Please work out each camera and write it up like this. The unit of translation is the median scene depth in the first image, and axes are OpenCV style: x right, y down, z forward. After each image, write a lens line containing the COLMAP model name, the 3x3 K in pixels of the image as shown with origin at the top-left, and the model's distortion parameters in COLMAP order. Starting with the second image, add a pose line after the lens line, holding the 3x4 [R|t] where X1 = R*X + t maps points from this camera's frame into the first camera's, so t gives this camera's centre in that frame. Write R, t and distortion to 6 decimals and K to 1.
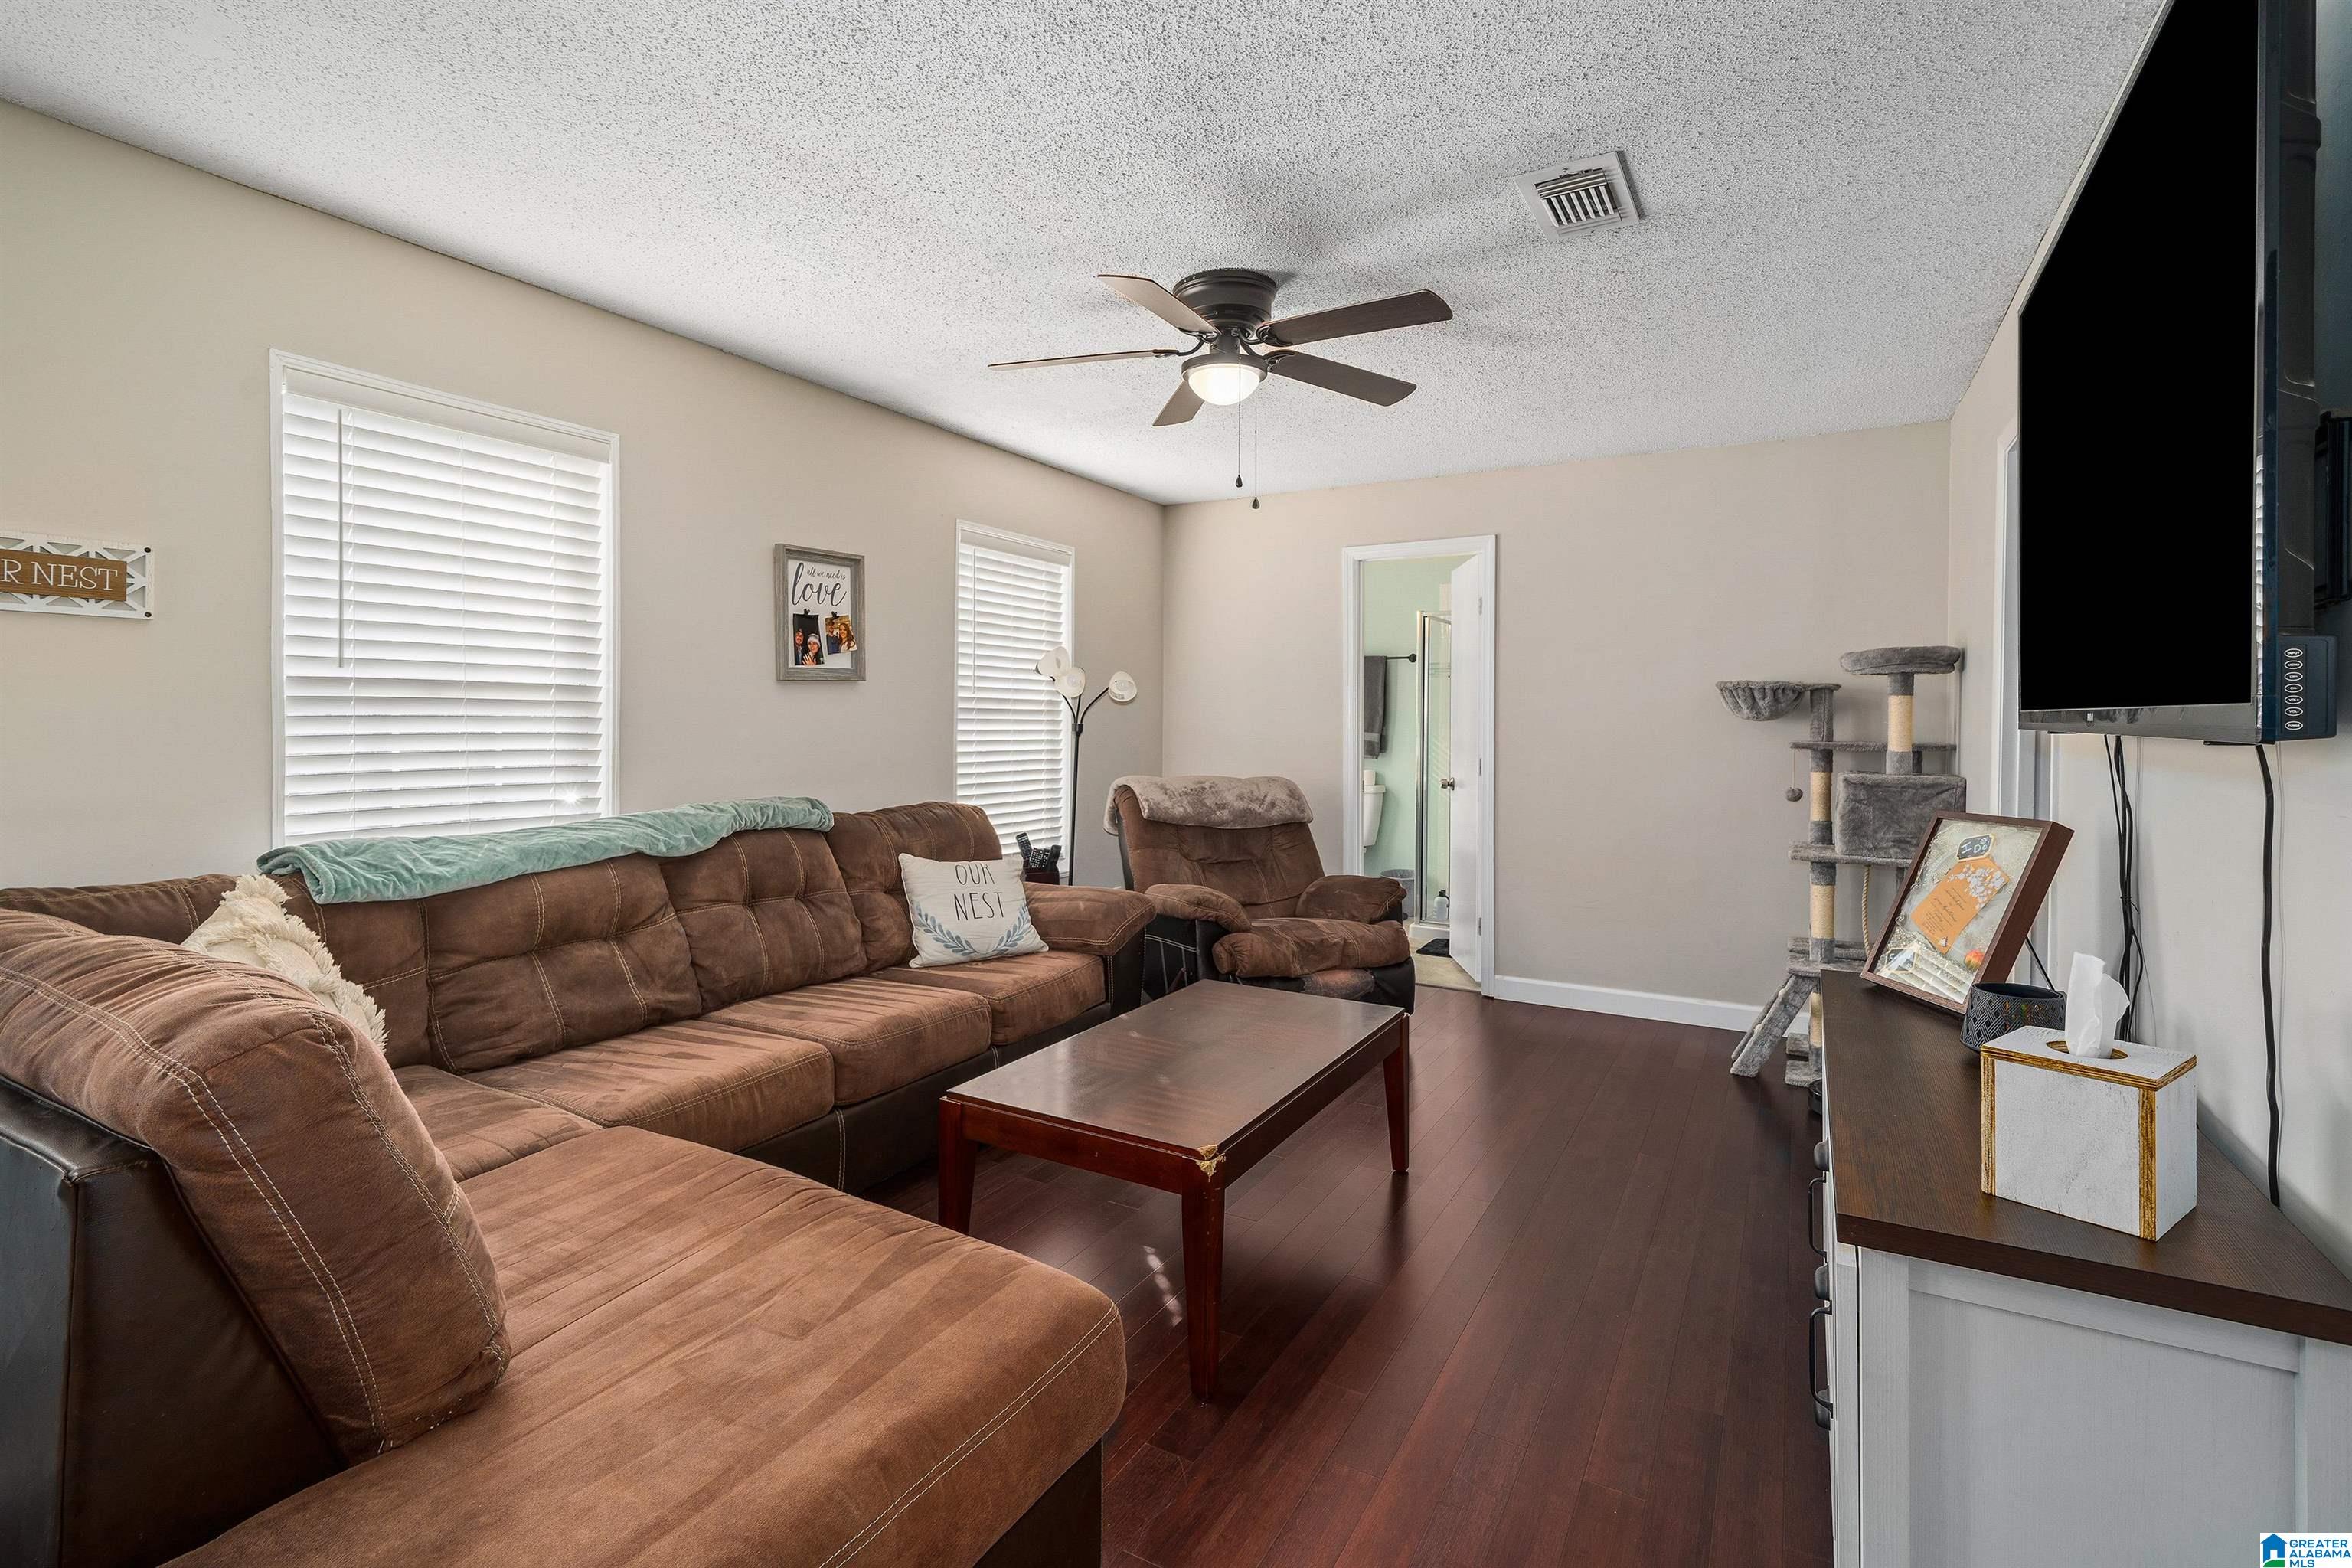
lens RADIAL K [[1056.8, 0, 1177.9], [0, 1056.8, 723.2], [0, 0, 1]] dist [0.031203, 0.000054]
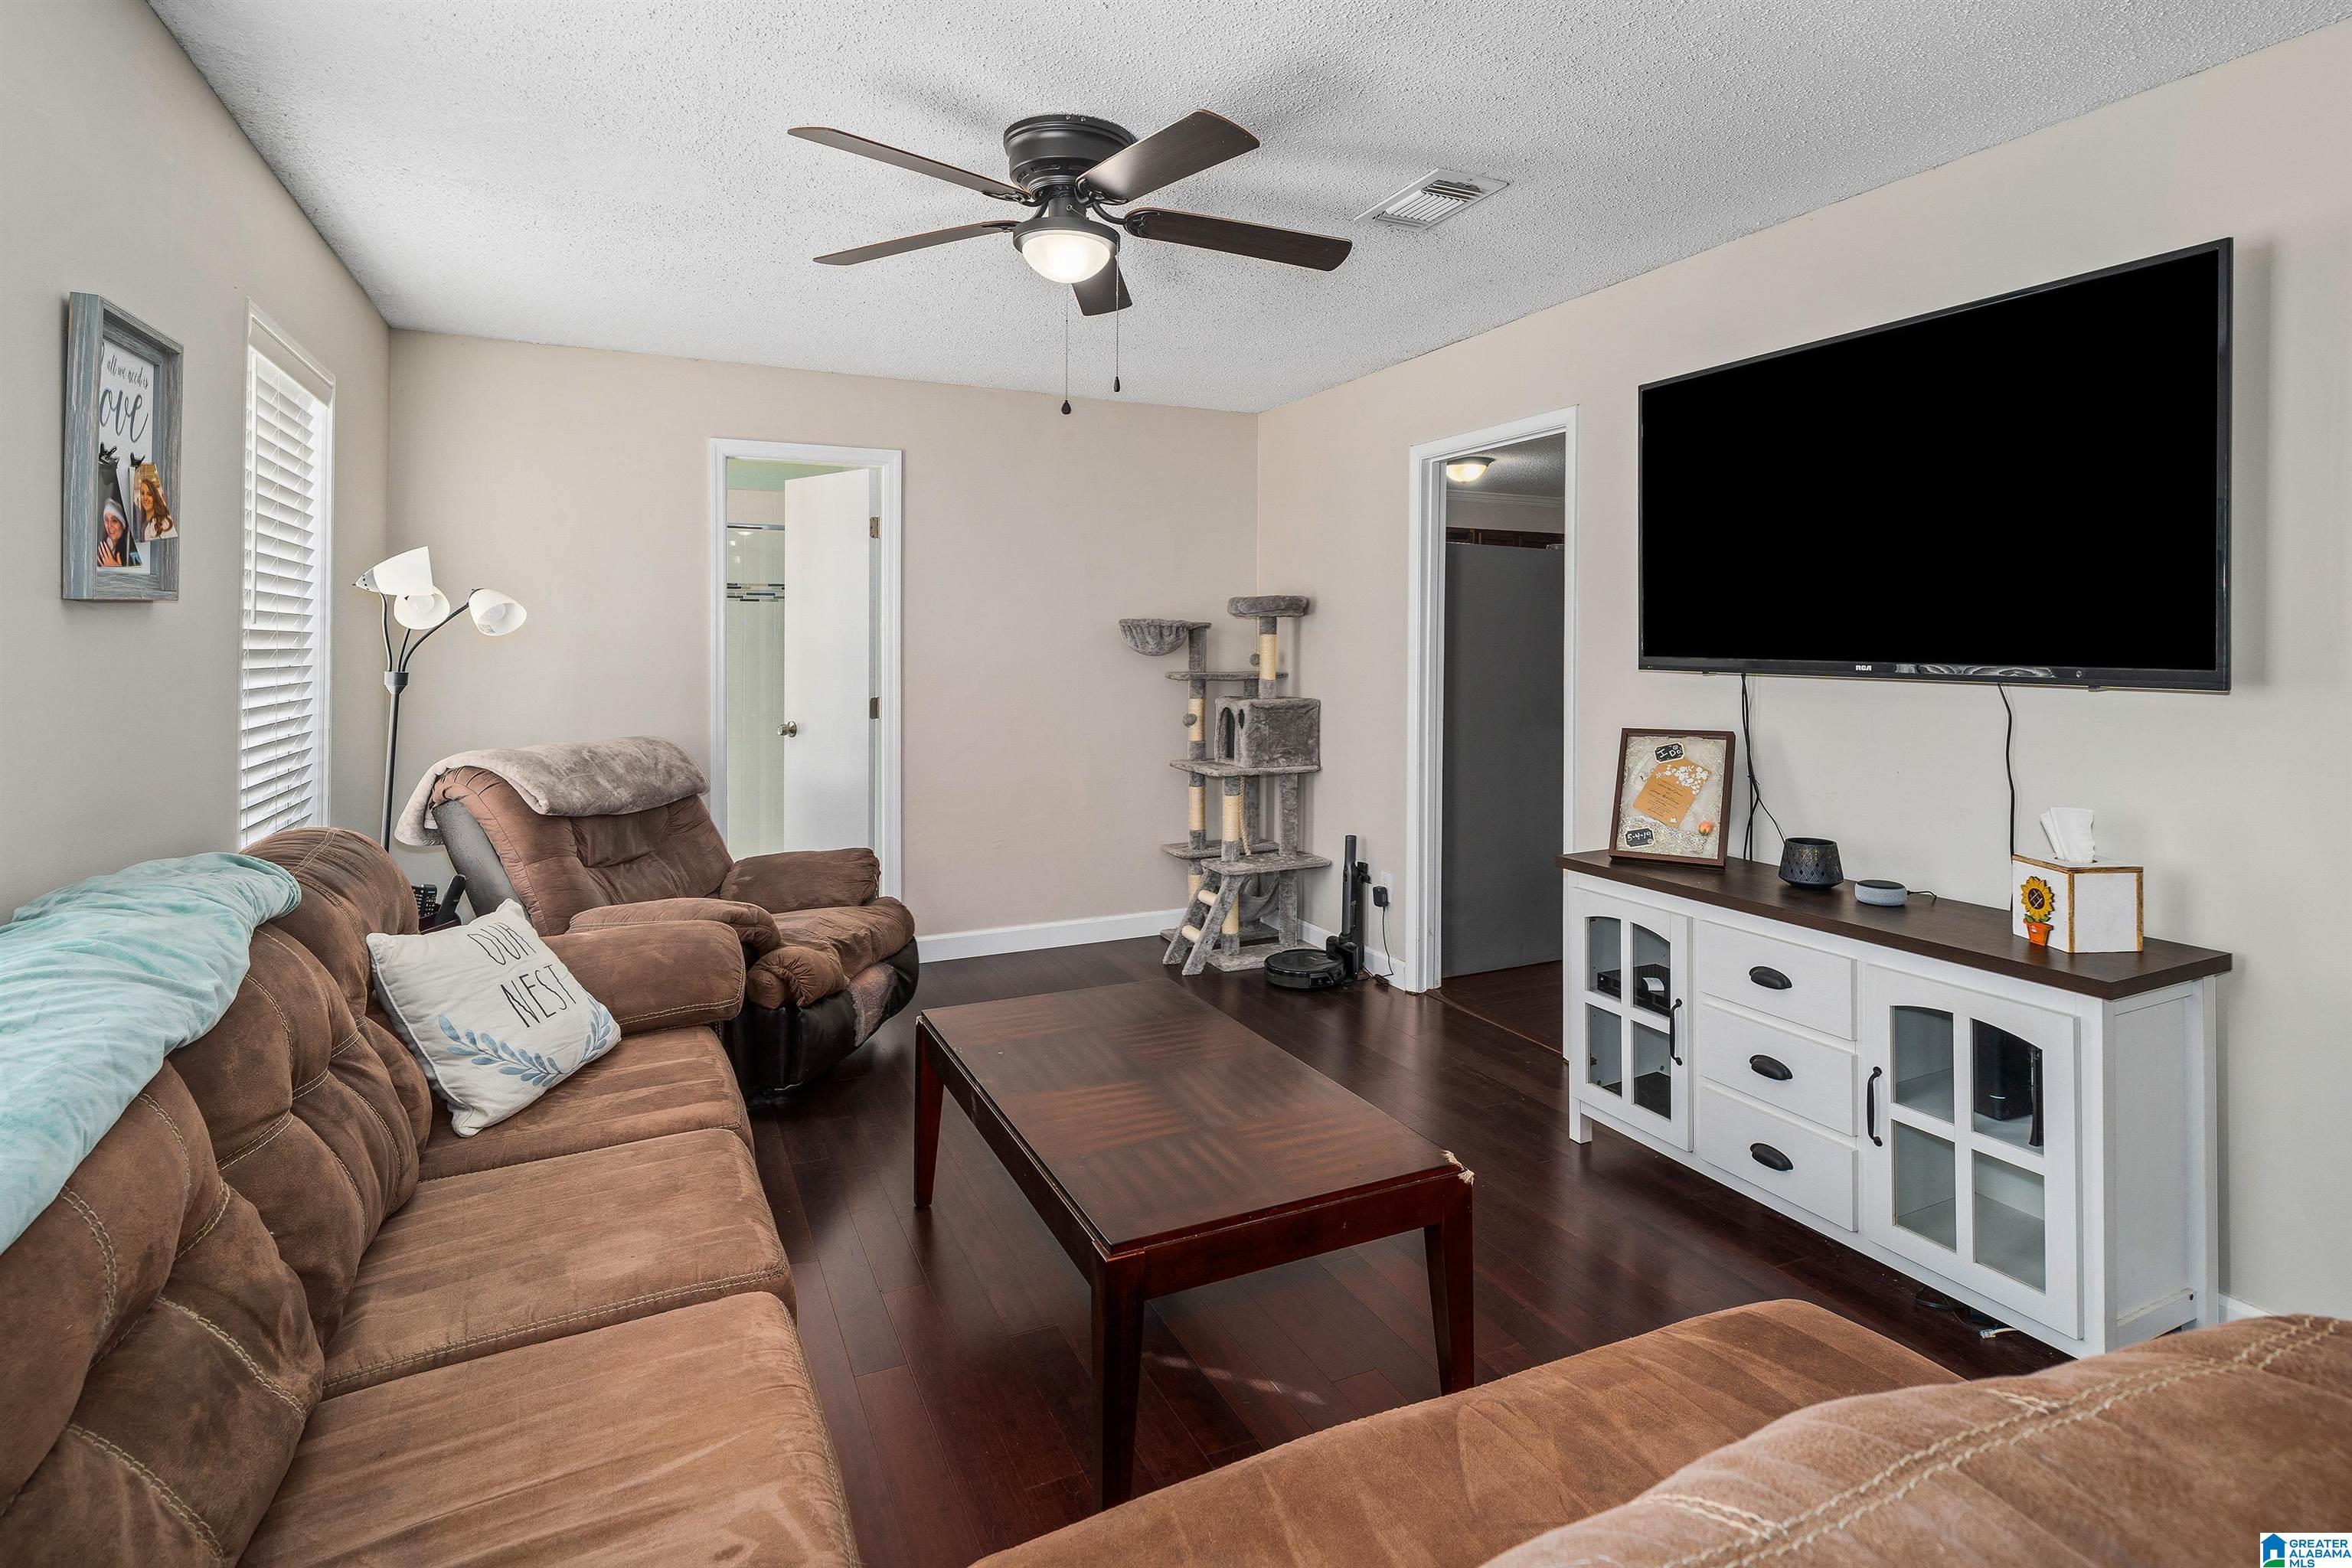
lens RADIAL K [[1161.9, 0, 1178.5], [0, 1161.9, 630.4], [0, 0, 1]] dist [-0.000652, -0.000201]
pose [[0.573182, 0.004298, 0.819416, -0.461028], [0.003003, 0.999969, -0.007346, -0.020207], [-0.819422, 0.006671, 0.573152, 0.306995]]
